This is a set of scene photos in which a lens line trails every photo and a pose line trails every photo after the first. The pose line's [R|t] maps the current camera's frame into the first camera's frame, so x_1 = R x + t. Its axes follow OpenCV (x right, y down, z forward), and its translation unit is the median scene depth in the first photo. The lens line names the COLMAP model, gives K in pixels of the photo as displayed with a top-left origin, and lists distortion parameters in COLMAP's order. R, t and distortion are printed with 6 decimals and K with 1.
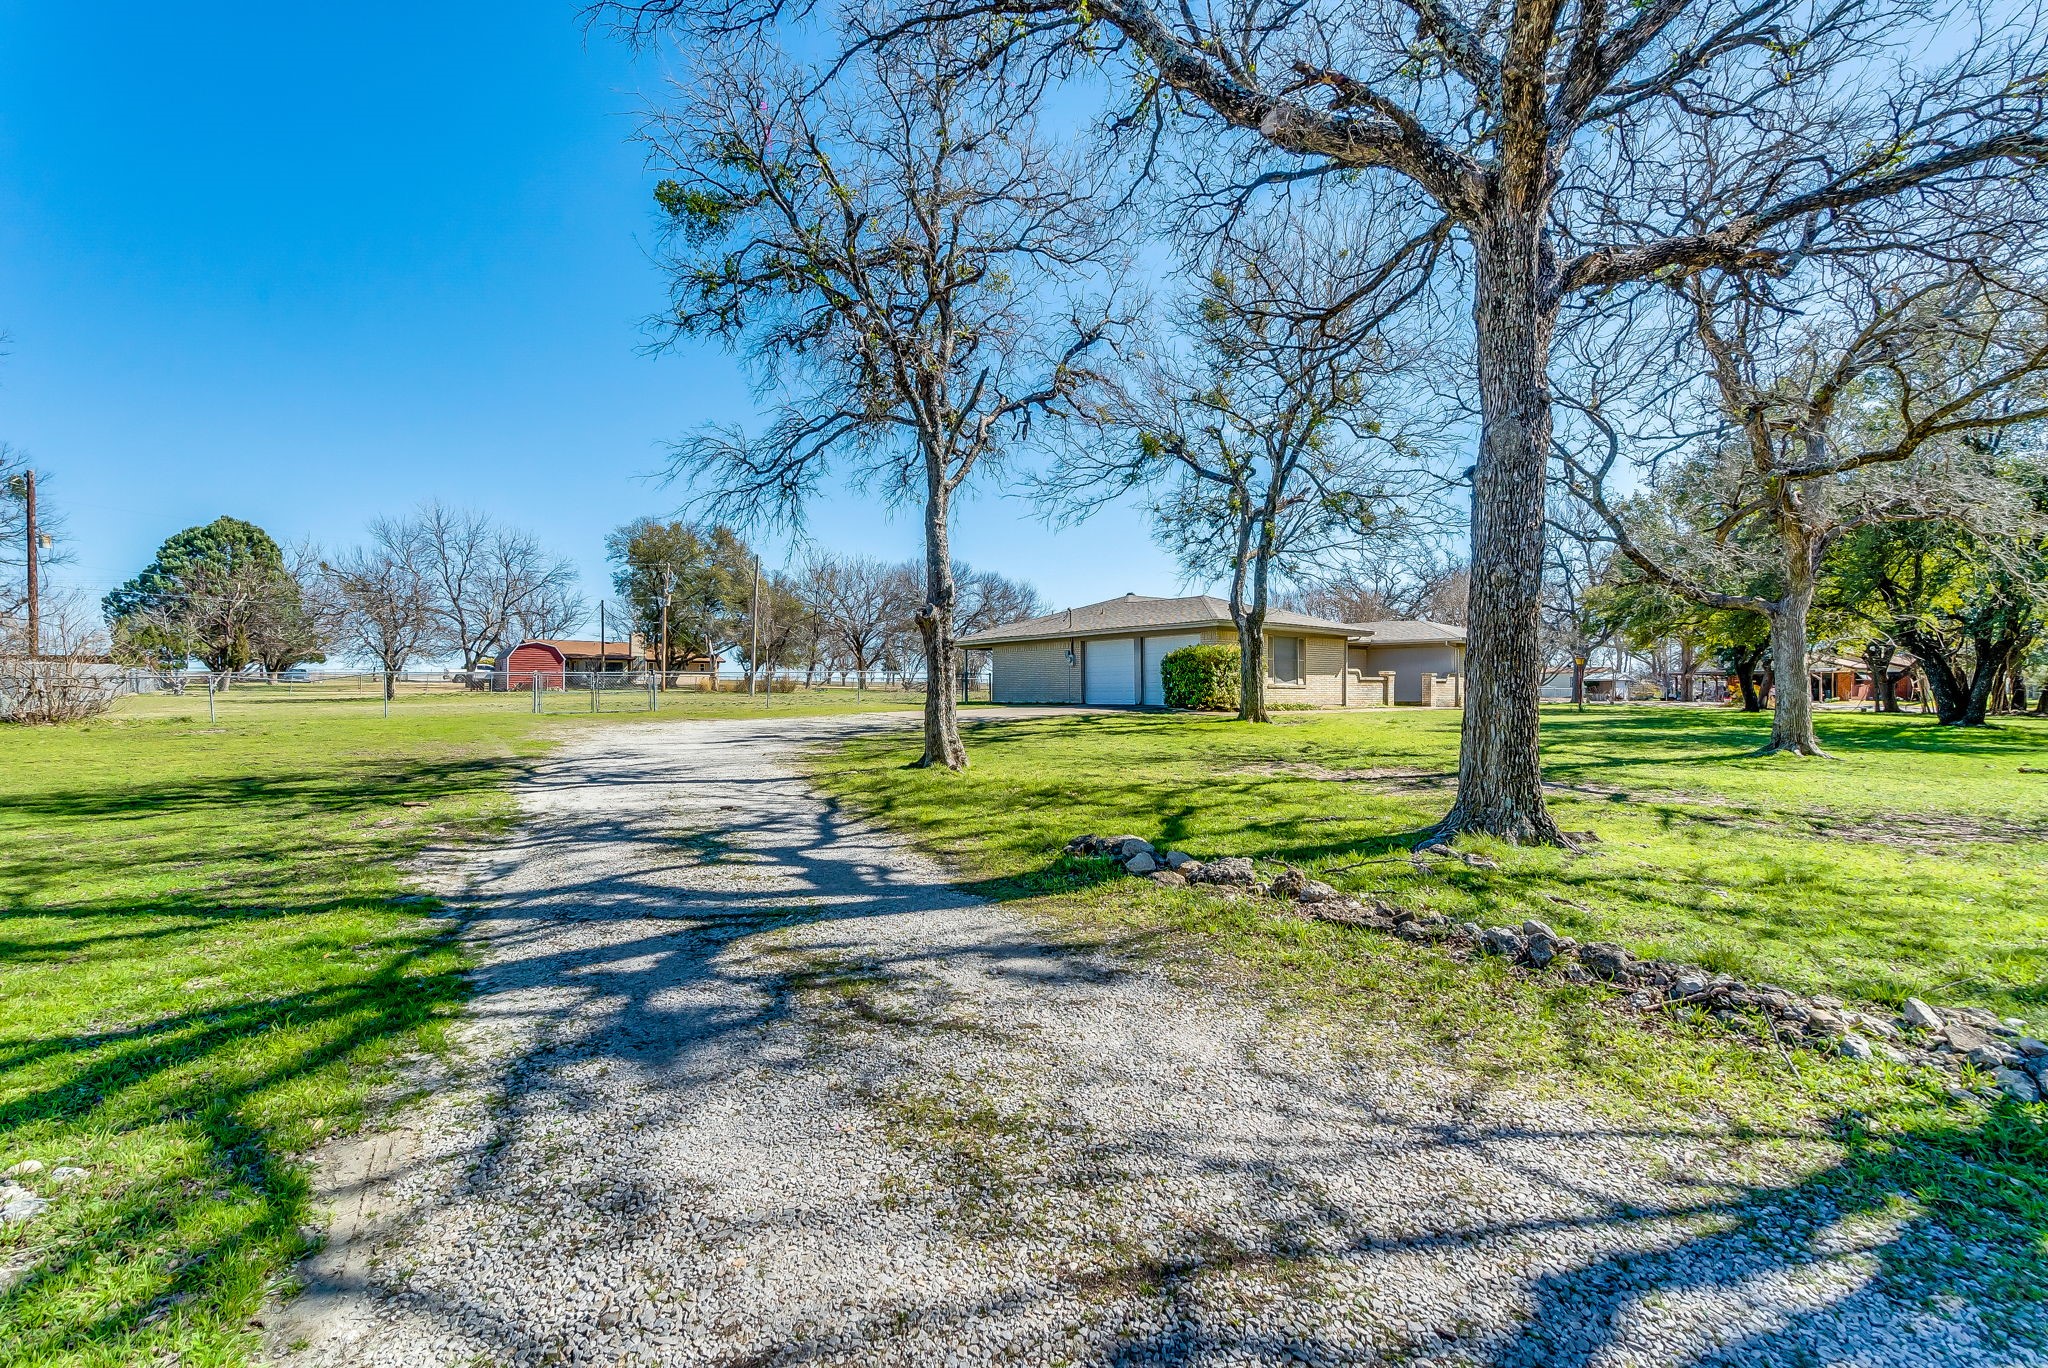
lens RADIAL K [[926.5, 0, 1022.9], [0, 926.5, 684.0], [0, 0, 1]] dist [0.008818, -0.002152]
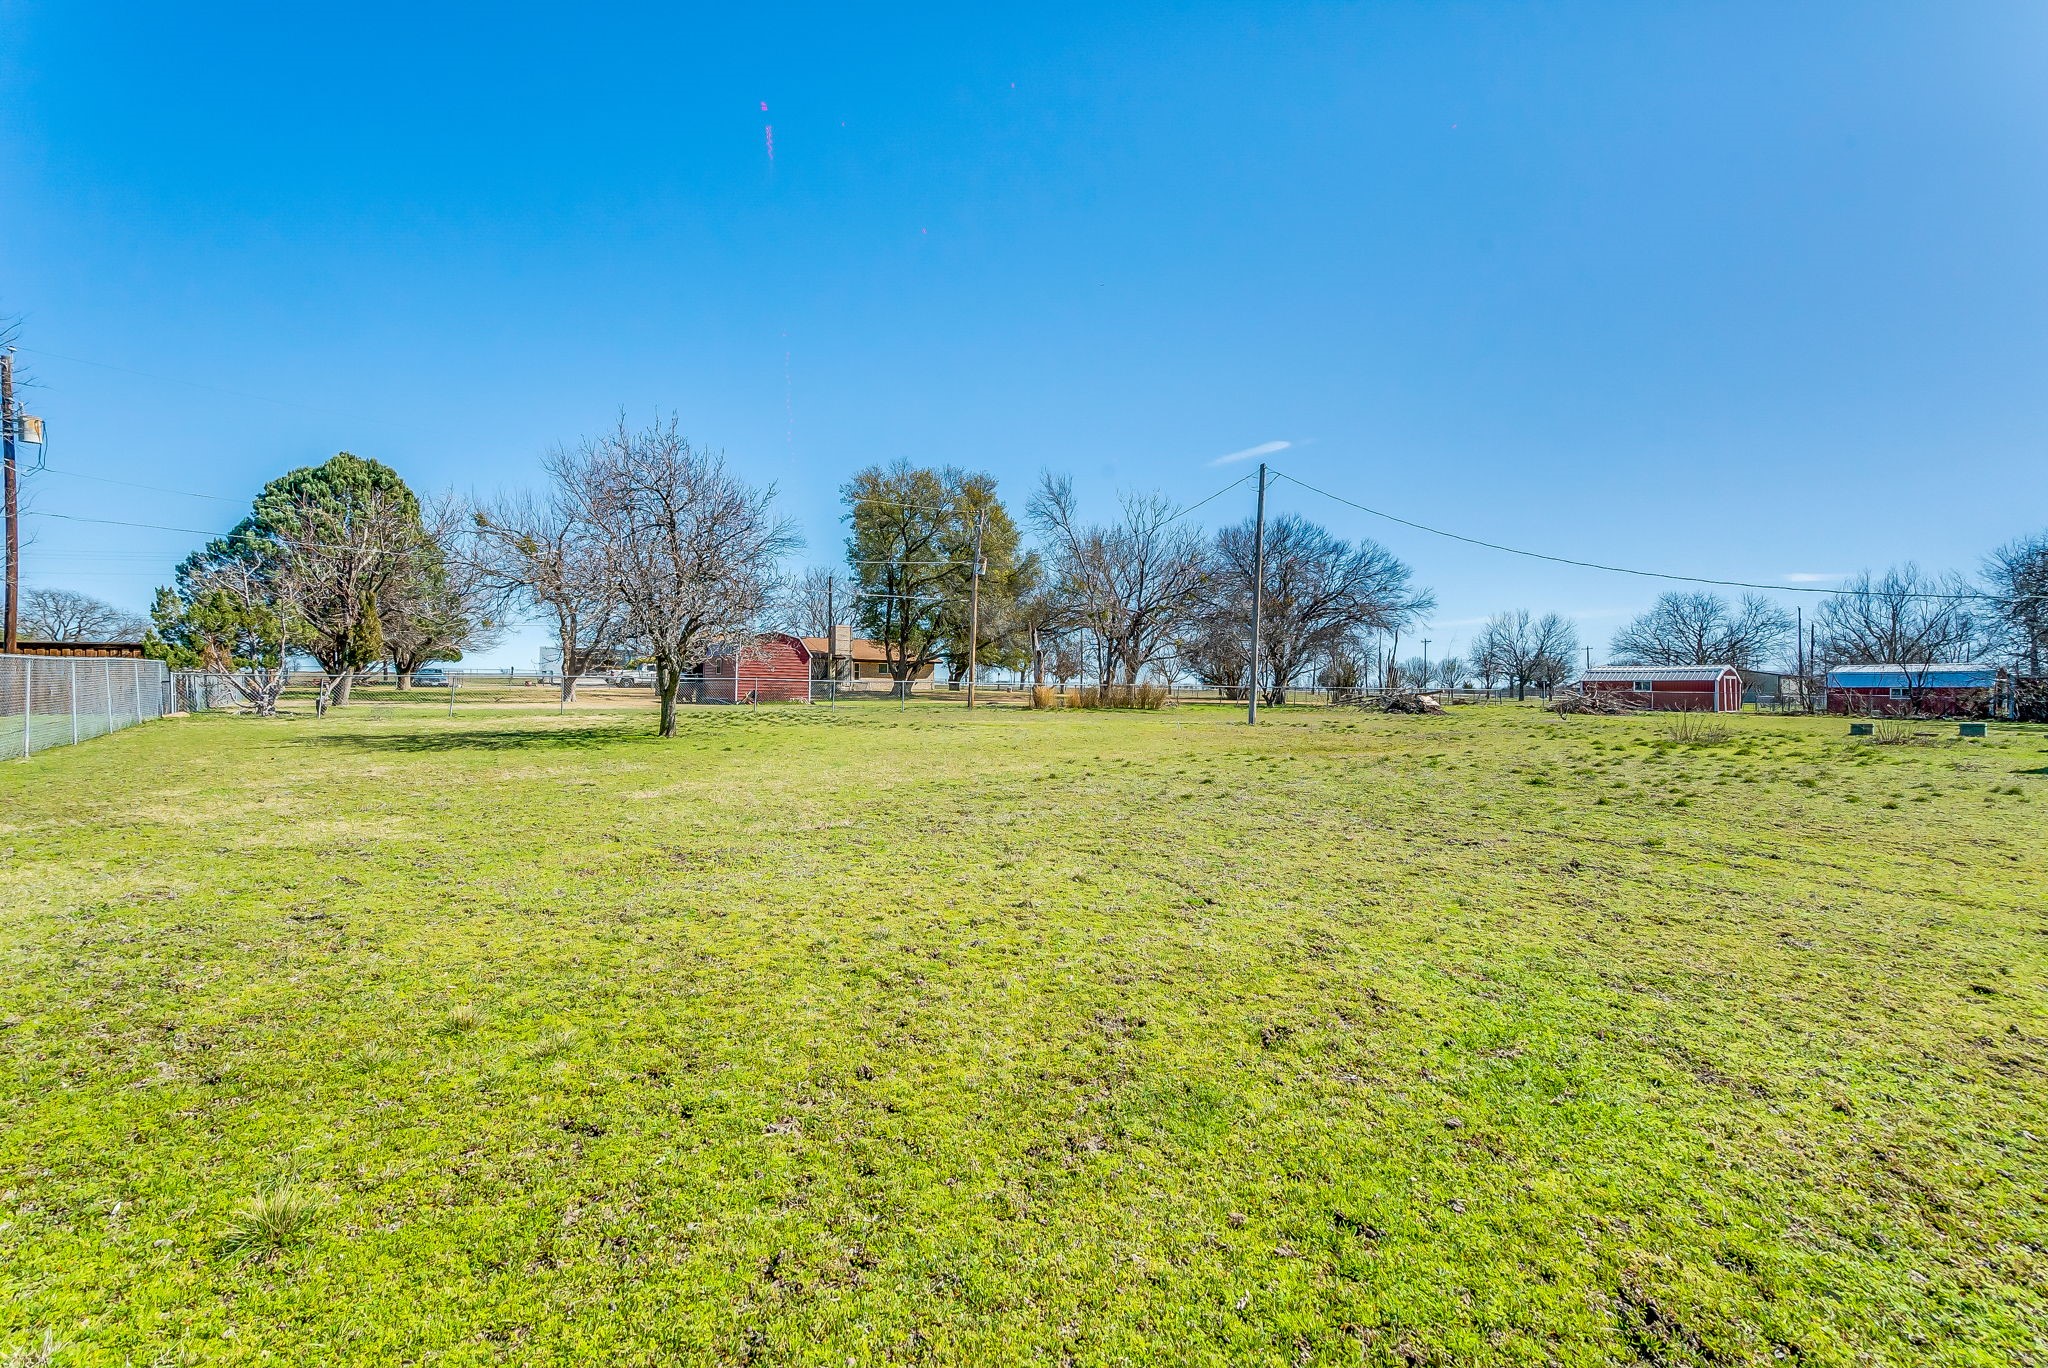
lens RADIAL K [[926.5, 0, 1018.1], [0, 926.5, 693.1], [0, 0, 1]] dist [0.008818, -0.002152]
pose [[0.996776, 0.008026, -0.079833, -0.296748], [-0.007497, 0.999948, 0.006923, -0.006392], [0.079884, -0.006303, 0.996784, 0.345570]]
